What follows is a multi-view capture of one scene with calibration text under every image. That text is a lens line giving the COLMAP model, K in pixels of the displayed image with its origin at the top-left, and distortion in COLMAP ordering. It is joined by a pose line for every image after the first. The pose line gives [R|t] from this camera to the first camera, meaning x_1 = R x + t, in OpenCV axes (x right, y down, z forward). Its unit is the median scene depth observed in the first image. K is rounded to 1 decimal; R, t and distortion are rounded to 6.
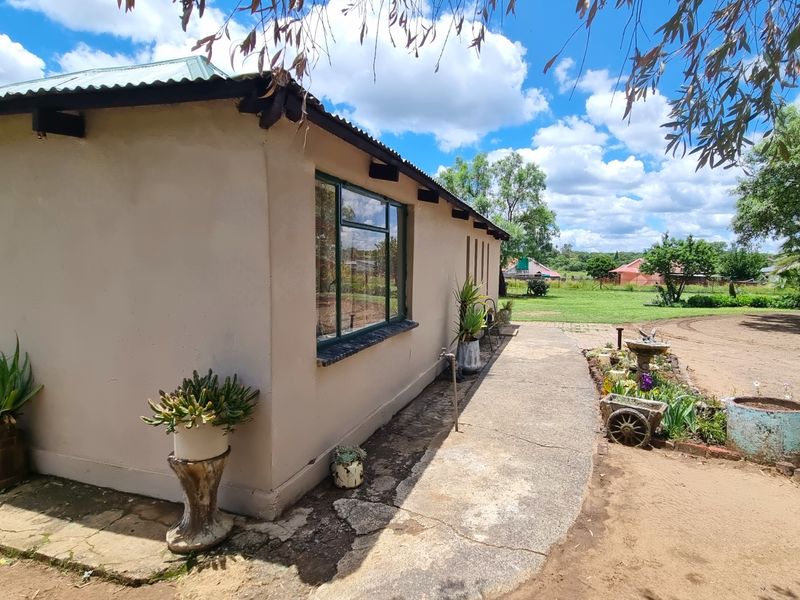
lens RADIAL K [[405.7, 0, 400.0], [0, 405.7, 300.0], [0, 0, 1]] dist [0.000985, -0.000101]
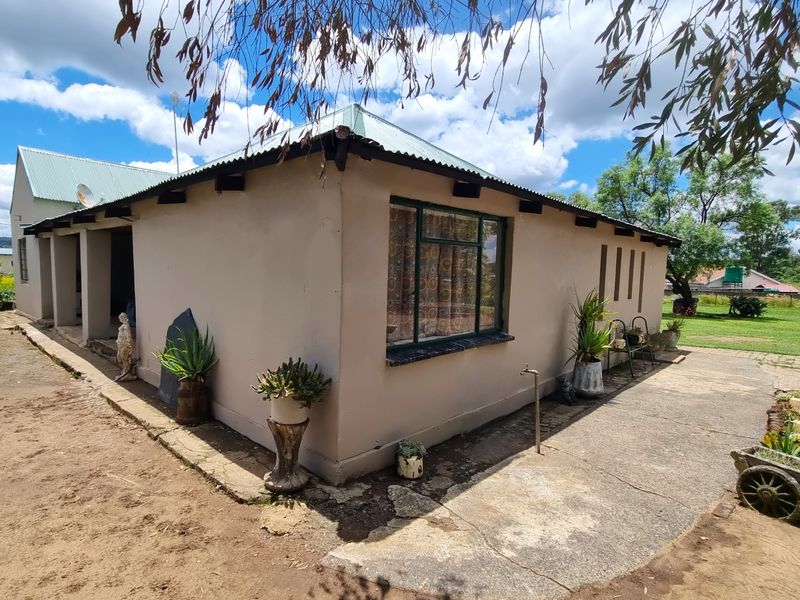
lens RADIAL K [[430.8, 0, 400.0], [0, 430.8, 300.0], [0, 0, 1]] dist [-0.002281, 0.000093]
pose [[0.878659, 0.027376, -0.476664, 0.399373], [-0.040483, 0.999031, -0.017247, -0.003949], [0.475730, 0.034451, 0.878916, -0.064339]]
